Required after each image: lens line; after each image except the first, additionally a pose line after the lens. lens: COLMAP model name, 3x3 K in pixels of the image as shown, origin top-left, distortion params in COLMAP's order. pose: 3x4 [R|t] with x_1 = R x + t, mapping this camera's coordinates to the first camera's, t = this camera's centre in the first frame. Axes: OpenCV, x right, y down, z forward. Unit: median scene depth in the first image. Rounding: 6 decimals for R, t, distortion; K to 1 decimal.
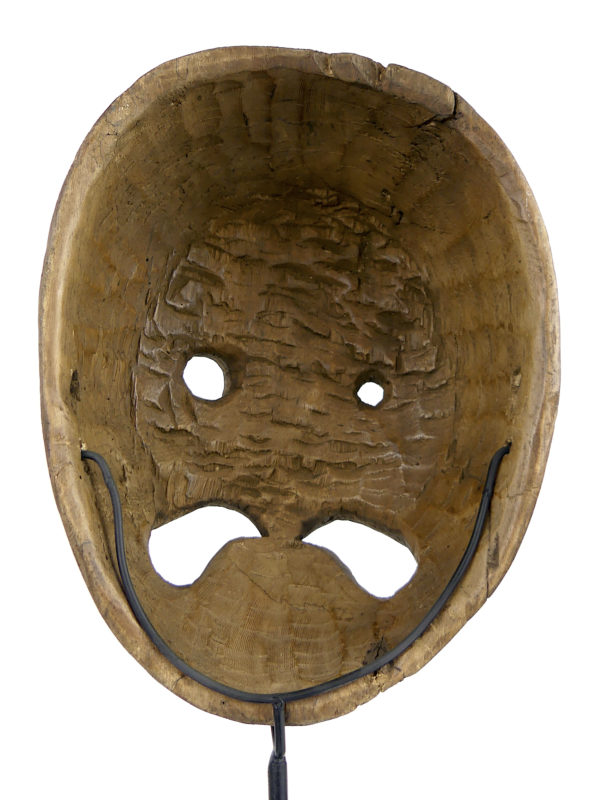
lens RADIAL K [[744.8, 0, 324.0], [0, 744.8, 357.7], [0, 0, 1]] dist [-0.021673, -0.005590]
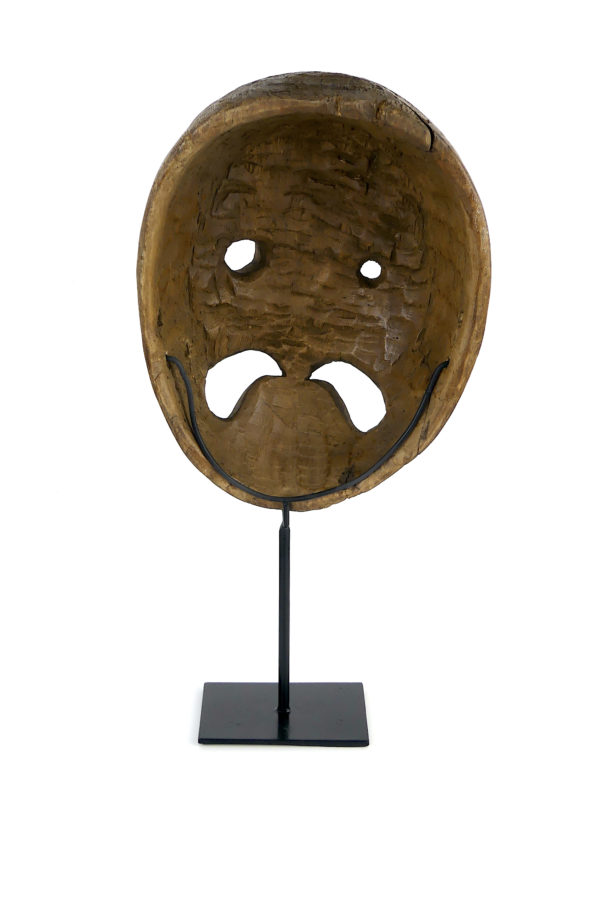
lens RADIAL K [[1563.3, 0, 300.0], [0, 1563.3, 450.0], [0, 0, 1]] dist [-0.114560, 0.020455]
pose [[0.994550, 0.083621, -0.062267, 0.142723], [-0.028820, 0.794476, 0.606612, -1.401495], [0.100195, -0.601512, 0.792556, -1.379183]]
